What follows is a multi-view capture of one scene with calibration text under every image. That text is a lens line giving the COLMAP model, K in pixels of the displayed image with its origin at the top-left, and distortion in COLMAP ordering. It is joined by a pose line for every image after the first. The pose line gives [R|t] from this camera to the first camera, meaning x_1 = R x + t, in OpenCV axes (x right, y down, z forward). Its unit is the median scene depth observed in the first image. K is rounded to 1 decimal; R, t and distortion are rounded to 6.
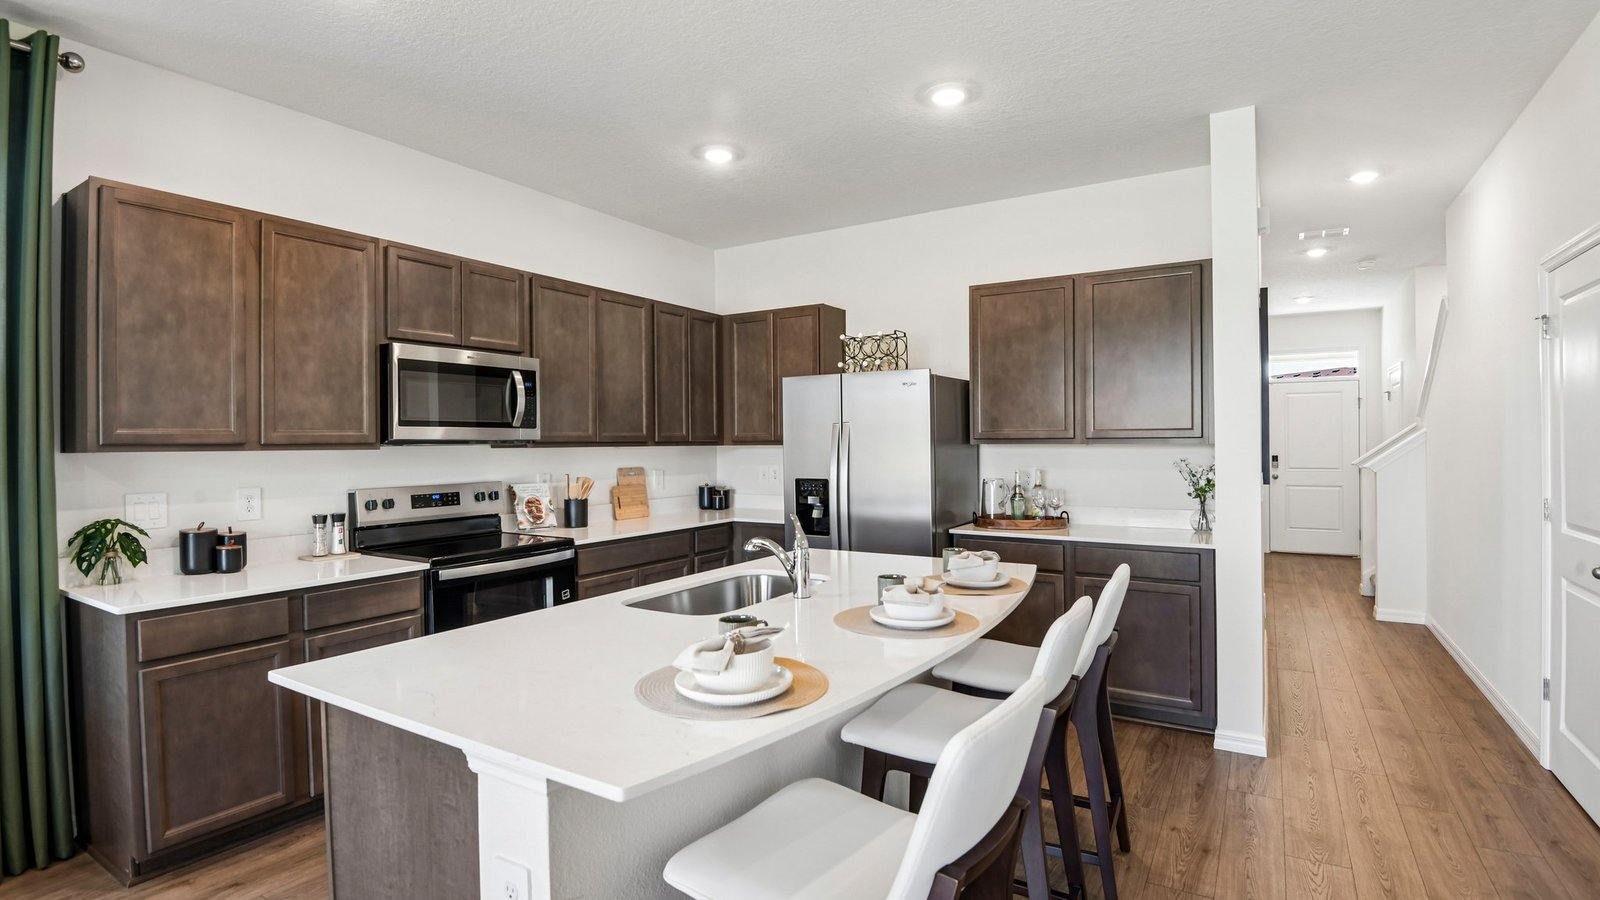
lens RADIAL K [[746.2, 0, 792.1], [0, 746.2, 452.4], [0, 0, 1]] dist [-0.024658, -0.011381]
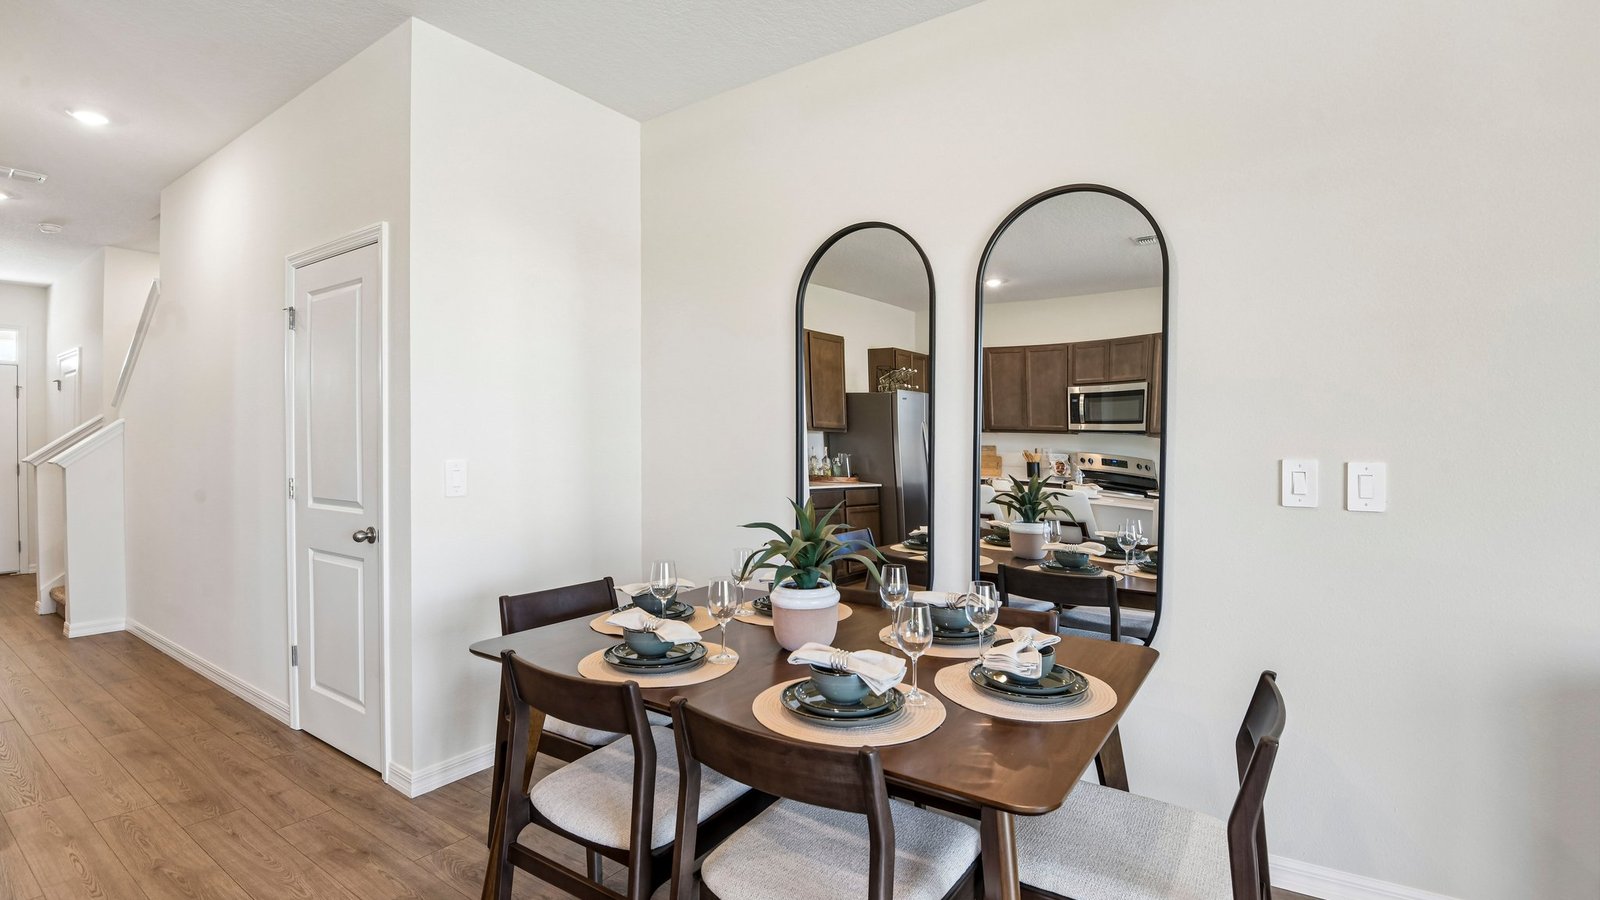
lens RADIAL K [[746.2, 0, 787.8], [0, 746.2, 452.7], [0, 0, 1]] dist [-0.024658, -0.011381]
pose [[0.066000, -0.006901, 0.997796, 0.002958], [0.009786, 0.999932, 0.006268, 0.021482], [-0.997772, 0.009351, 0.066063, 0.154673]]
